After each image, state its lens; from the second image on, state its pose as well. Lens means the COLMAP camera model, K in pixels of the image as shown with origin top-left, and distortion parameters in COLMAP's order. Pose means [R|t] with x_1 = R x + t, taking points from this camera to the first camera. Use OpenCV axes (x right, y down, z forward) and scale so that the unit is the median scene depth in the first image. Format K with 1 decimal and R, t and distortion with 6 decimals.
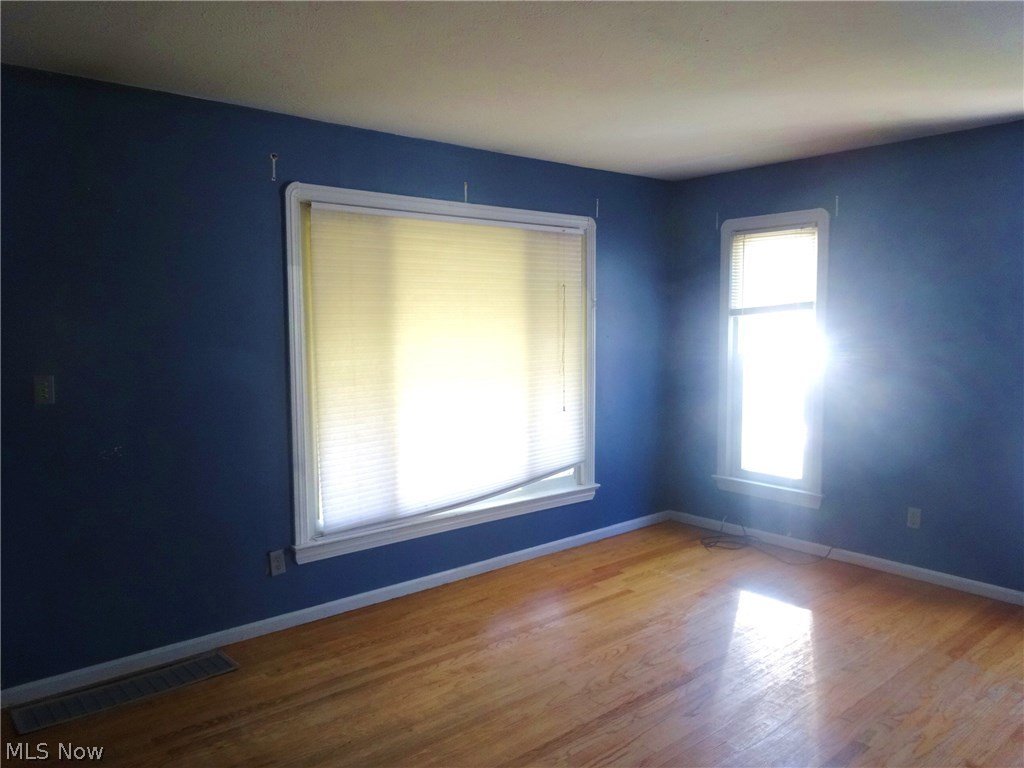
lens RADIAL K [[752.6, 0, 512.0], [0, 752.6, 384.0], [0, 0, 1]] dist [-0.002687, -0.005307]
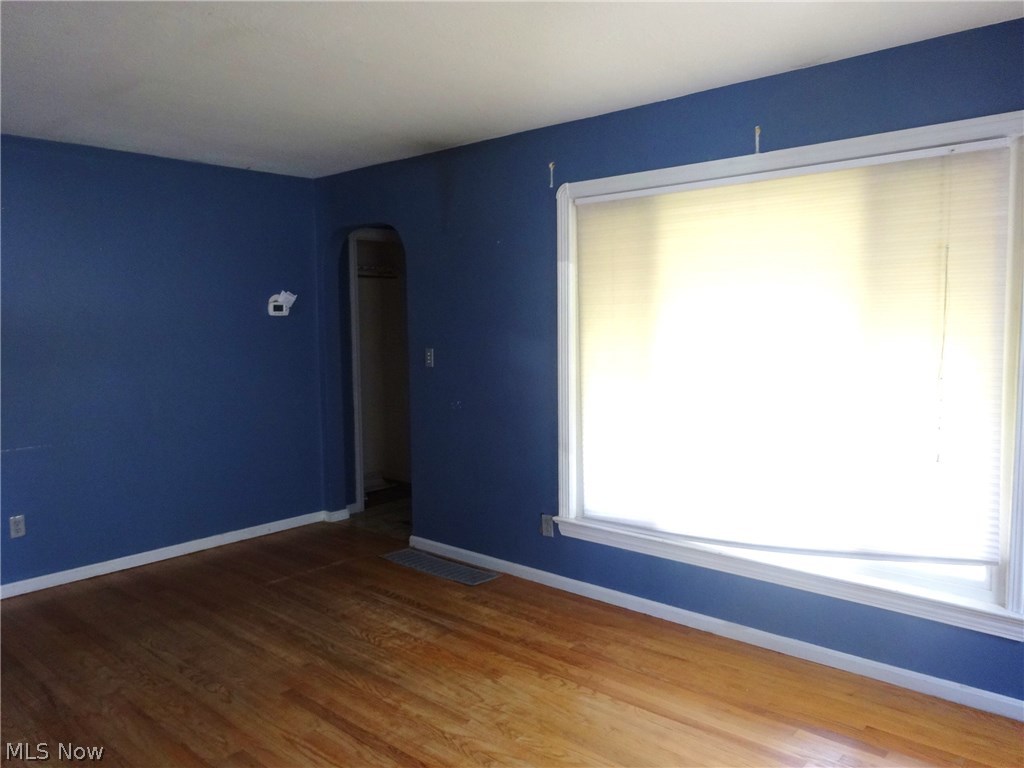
lens RADIAL K [[752.6, 0, 512.0], [0, 752.6, 384.0], [0, 0, 1]] dist [-0.002687, -0.005307]
pose [[0.141064, 0.090556, -0.985850, 0.759373], [-0.072415, 0.994084, 0.080951, -0.060956], [0.987348, 0.059971, 0.146787, 0.747917]]
